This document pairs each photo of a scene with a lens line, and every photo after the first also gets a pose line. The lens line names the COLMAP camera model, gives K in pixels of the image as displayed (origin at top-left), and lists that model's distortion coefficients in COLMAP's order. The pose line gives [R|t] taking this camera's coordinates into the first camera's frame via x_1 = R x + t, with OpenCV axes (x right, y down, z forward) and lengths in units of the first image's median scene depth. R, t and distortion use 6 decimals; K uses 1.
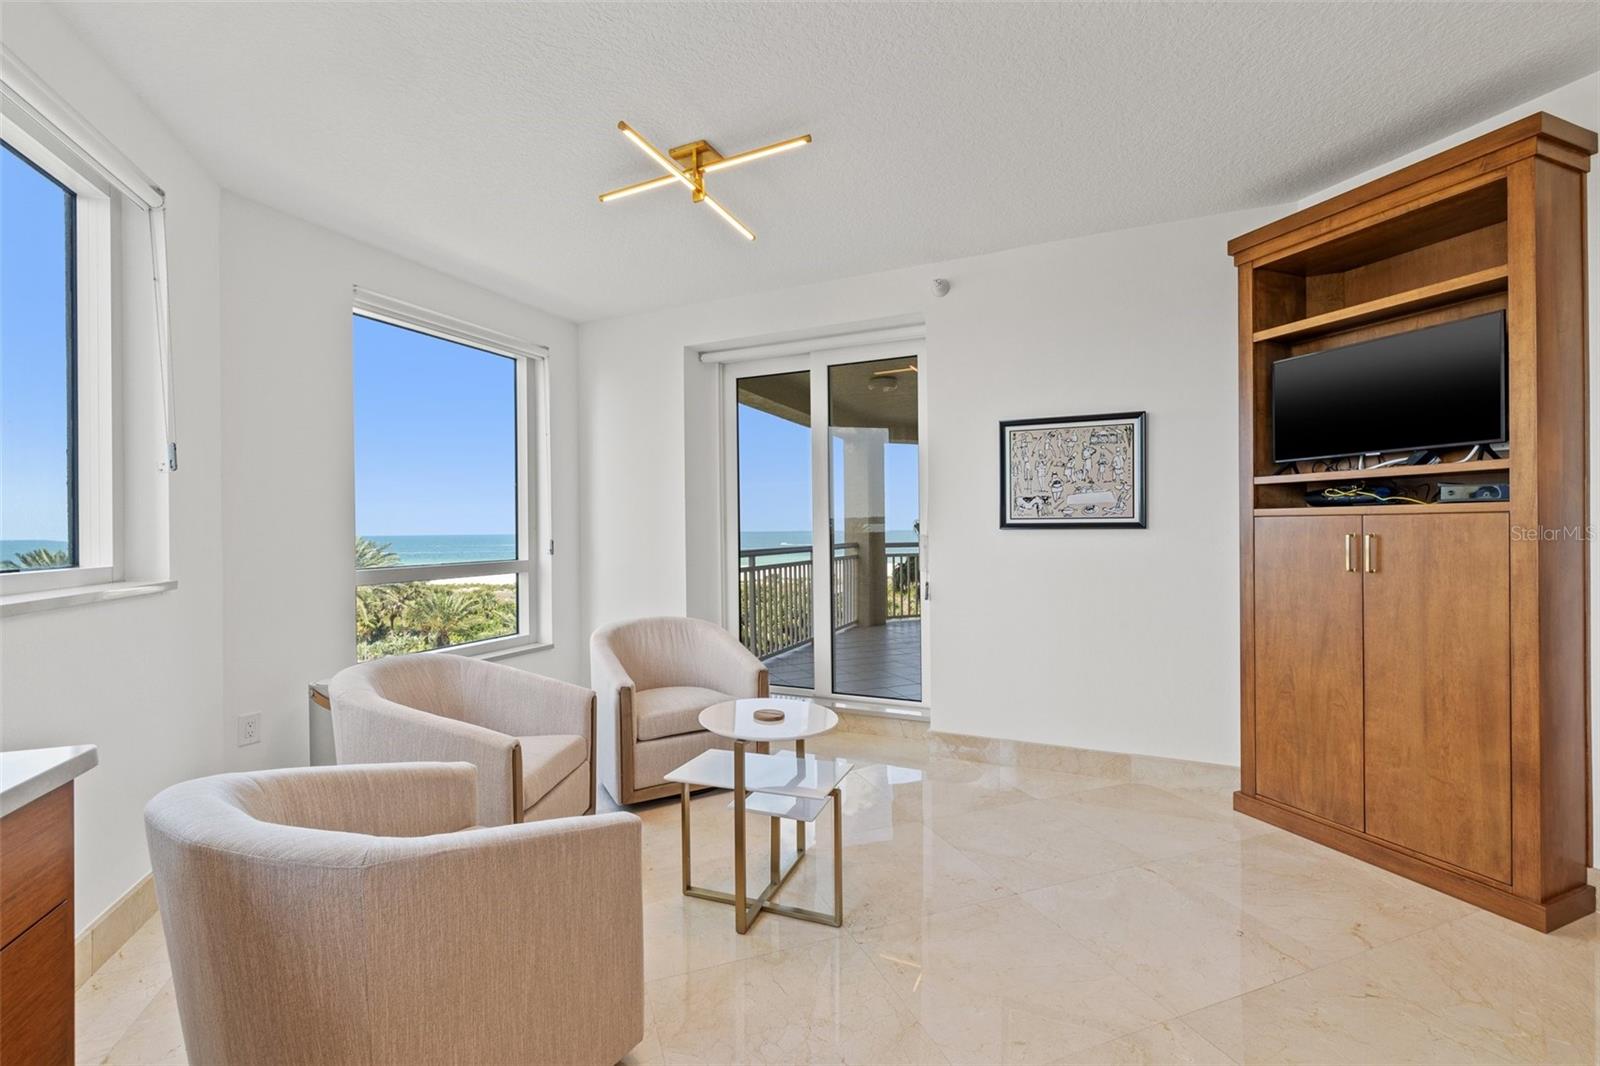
lens RADIAL K [[674.8, 0, 801.4], [0, 674.8, 534.7], [0, 0, 1]] dist [0.001052, -0.000572]
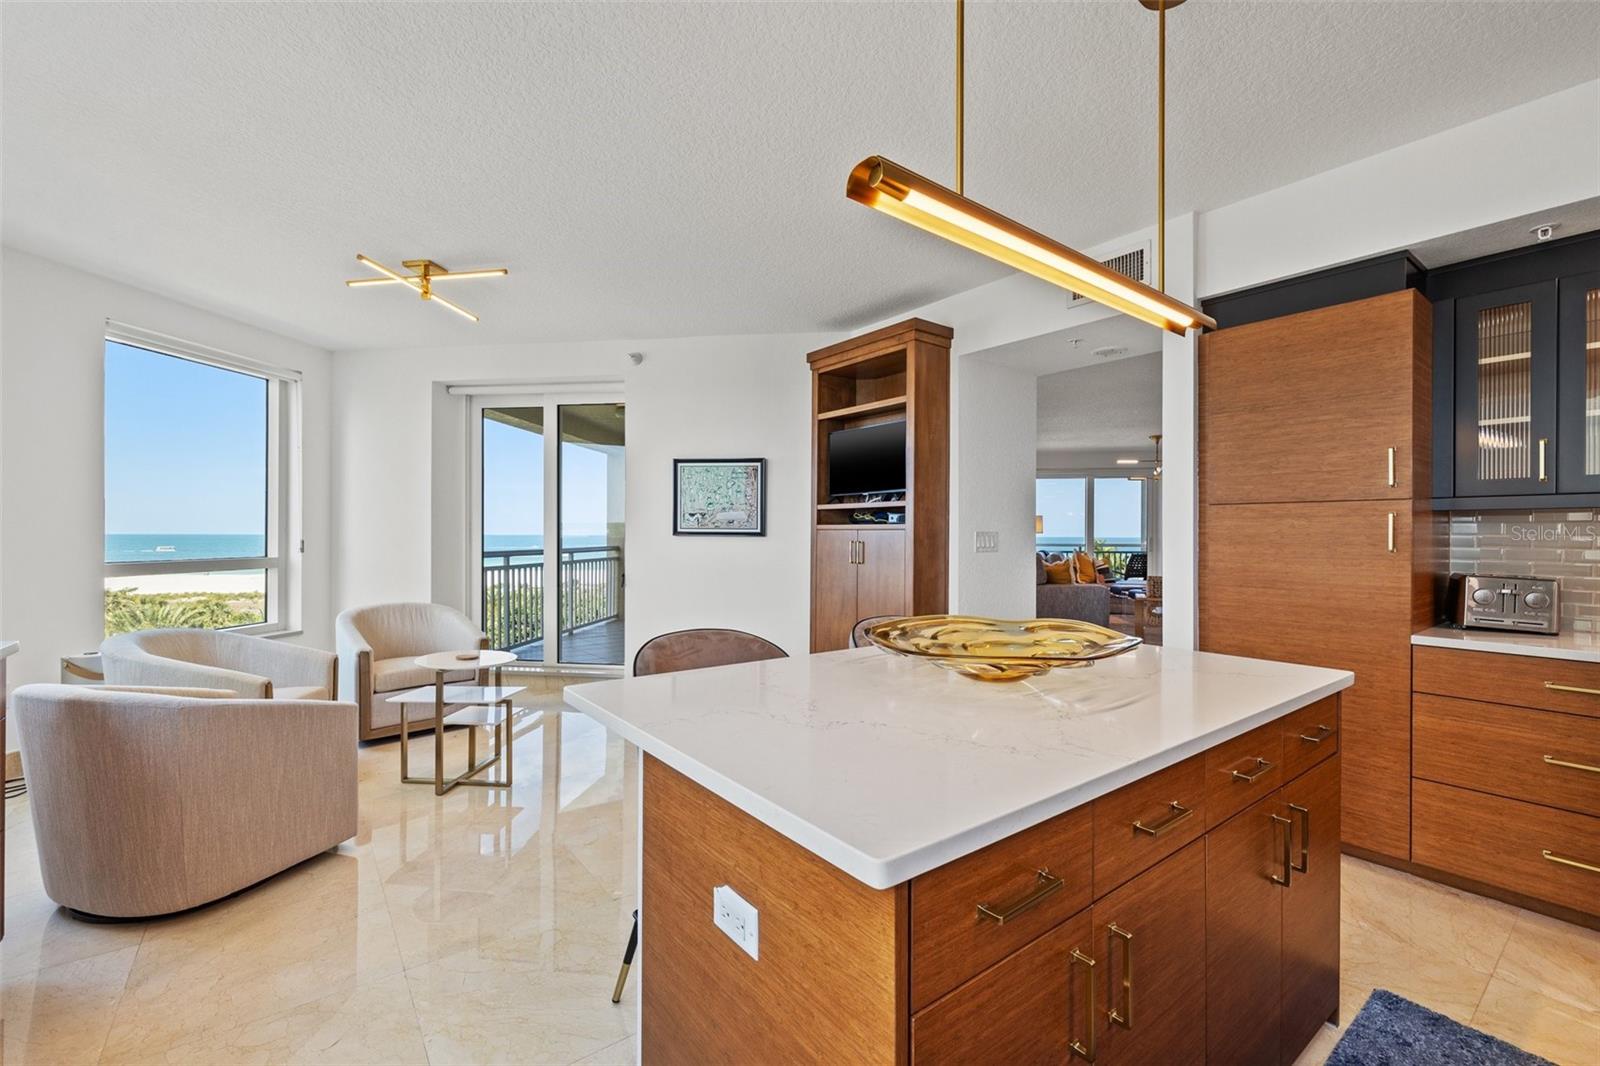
lens RADIAL K [[674.8, 0, 800.3], [0, 674.8, 537.1], [0, 0, 1]] dist [0.001052, -0.000572]
pose [[0.961662, 0.013154, 0.273921, 0.194028], [-0.011803, 0.999909, -0.006581, 0.001322], [-0.273982, 0.003096, 0.961730, -0.501151]]
